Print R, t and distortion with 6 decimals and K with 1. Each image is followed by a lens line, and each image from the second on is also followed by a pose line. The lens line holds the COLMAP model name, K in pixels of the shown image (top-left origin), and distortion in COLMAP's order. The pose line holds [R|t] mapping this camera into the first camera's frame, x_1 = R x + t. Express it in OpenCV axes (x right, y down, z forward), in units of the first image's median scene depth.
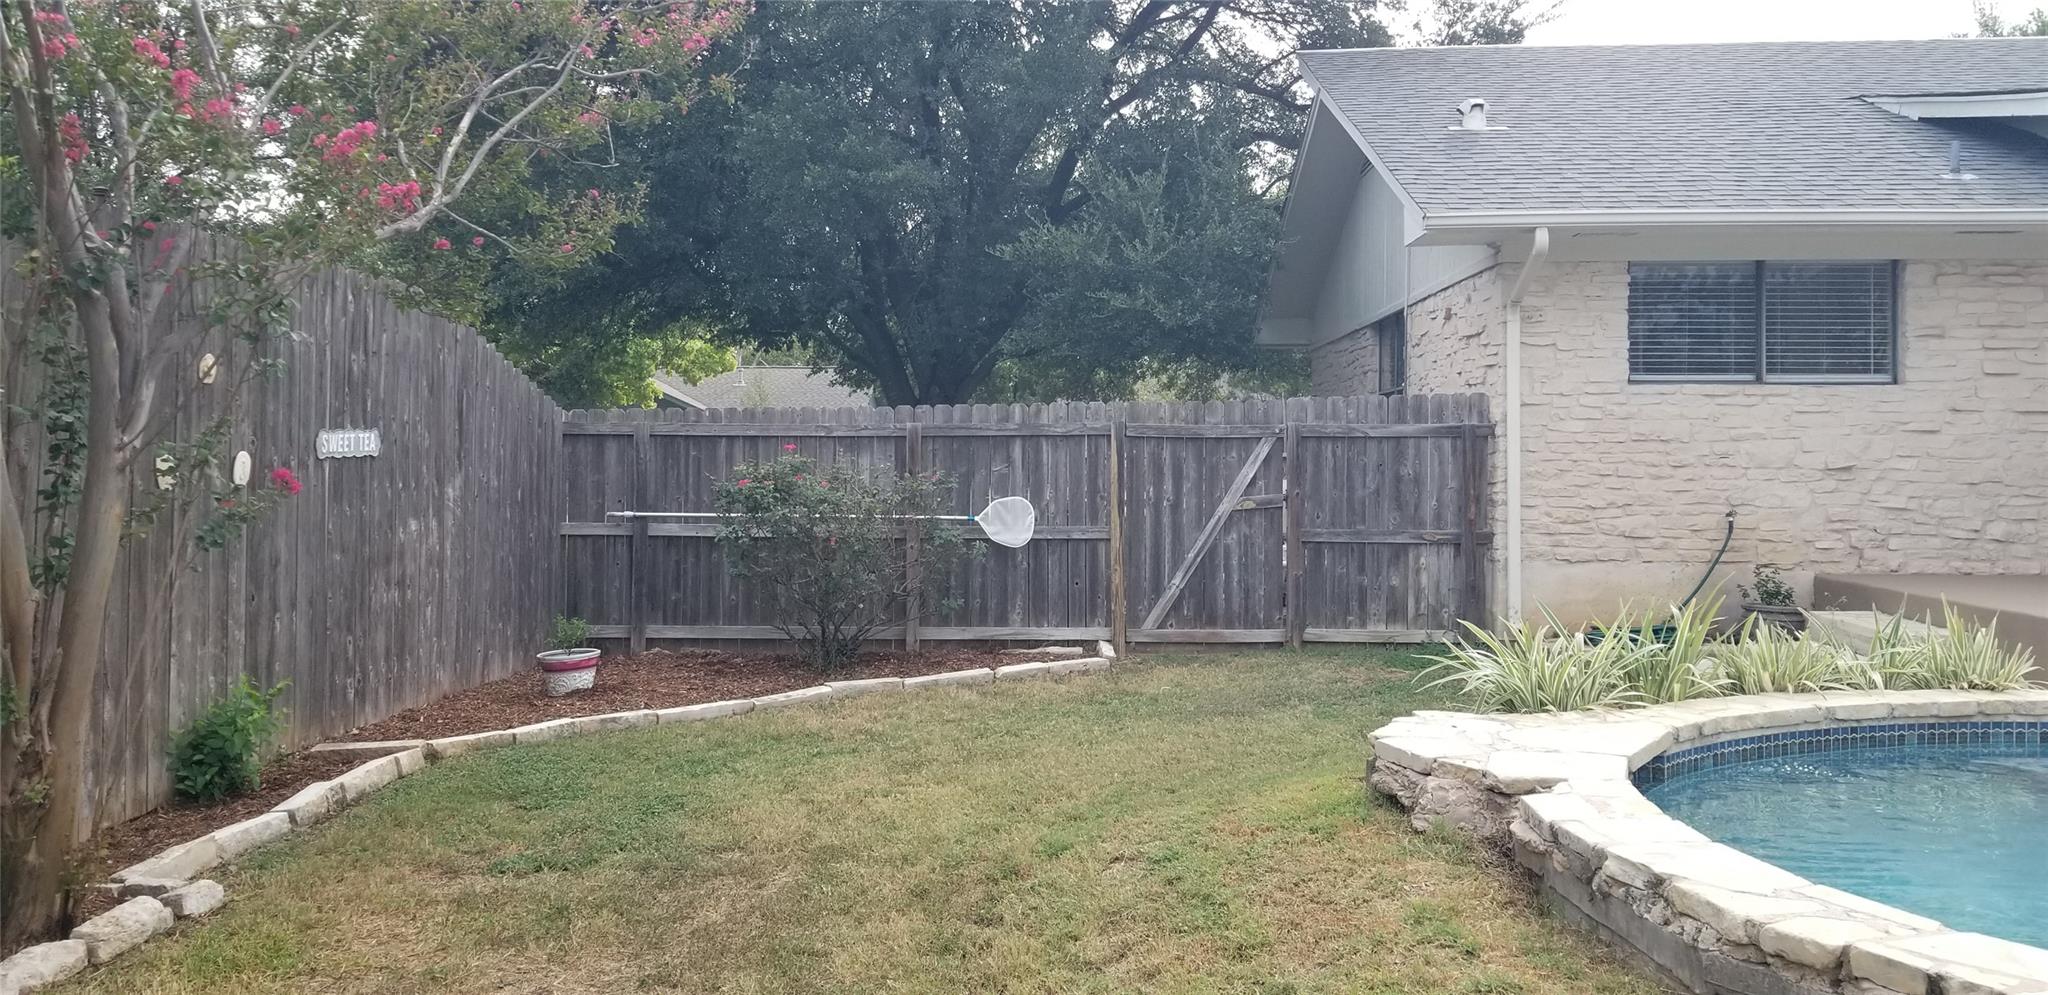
lens RADIAL K [[1601.6, 0, 991.5], [0, 1601.6, 453.8], [0, 0, 1]] dist [0.094201, -0.145531]
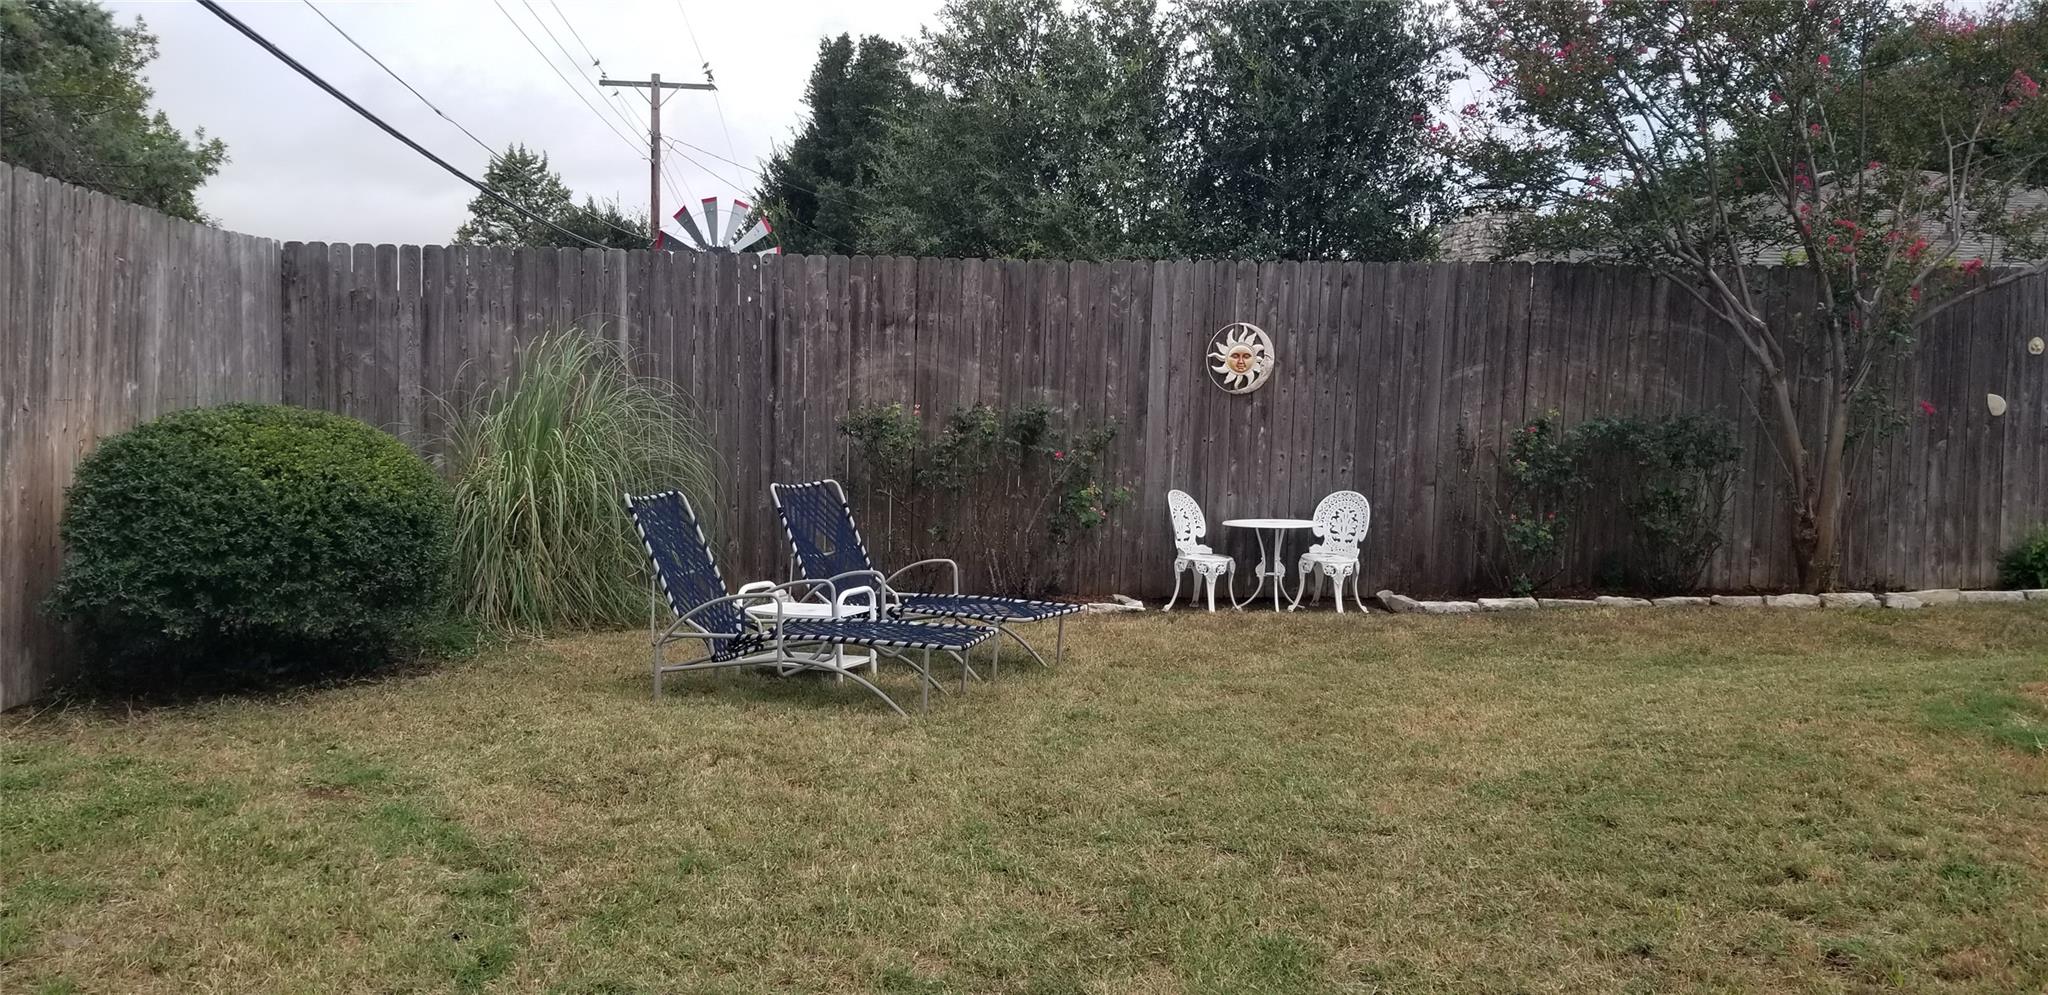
lens RADIAL K [[1601.6, 0, 970.6], [0, 1601.6, 460.9], [0, 0, 1]] dist [0.094201, -0.145531]
pose [[0.160302, 0.038502, -0.986317, 0.664024], [0.001632, 0.999227, 0.039272, 0.000574], [0.987067, -0.007905, 0.160116, -0.251123]]
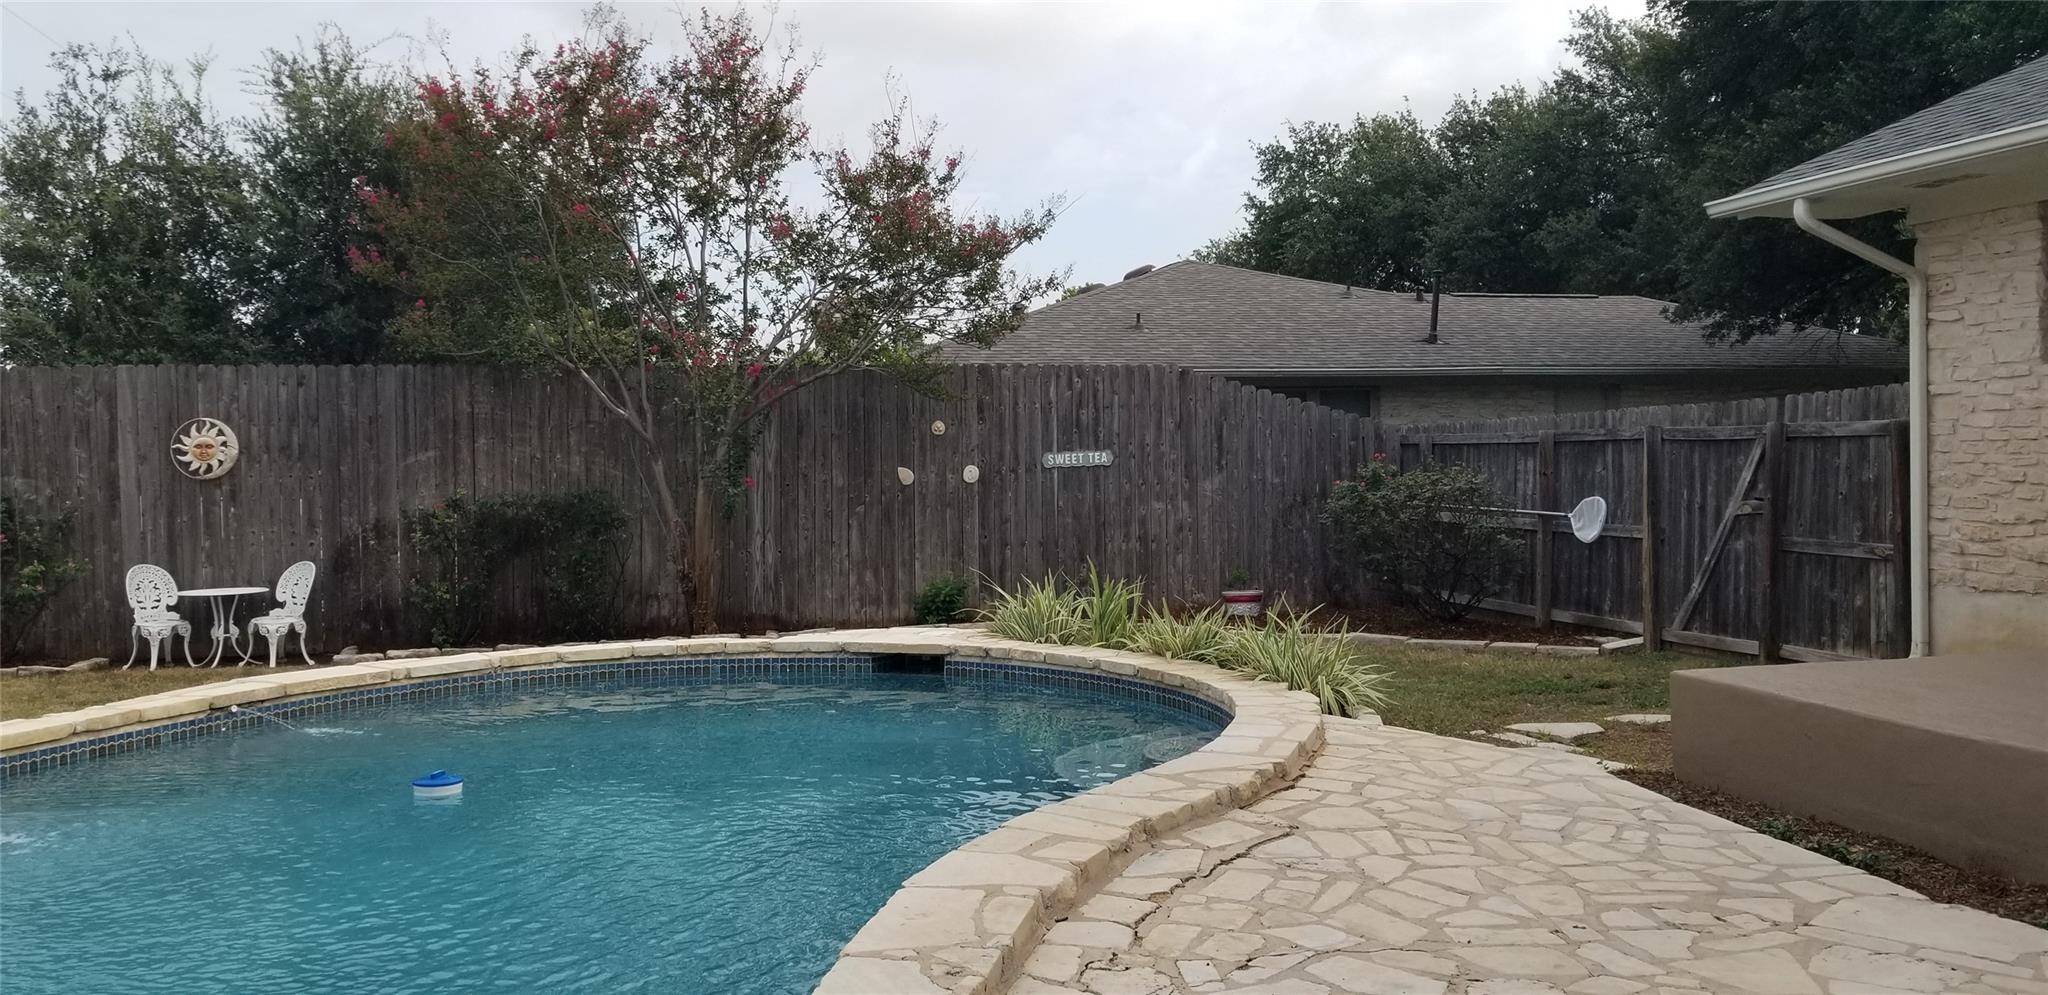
lens RADIAL K [[1601.6, 0, 998.9], [0, 1601.6, 461.8], [0, 0, 1]] dist [0.094201, -0.145531]
pose [[0.275715, -0.001945, -0.961237, 0.994815], [0.018193, 0.999829, 0.003195, -0.007847], [0.961067, -0.018368, 0.275703, 0.317272]]
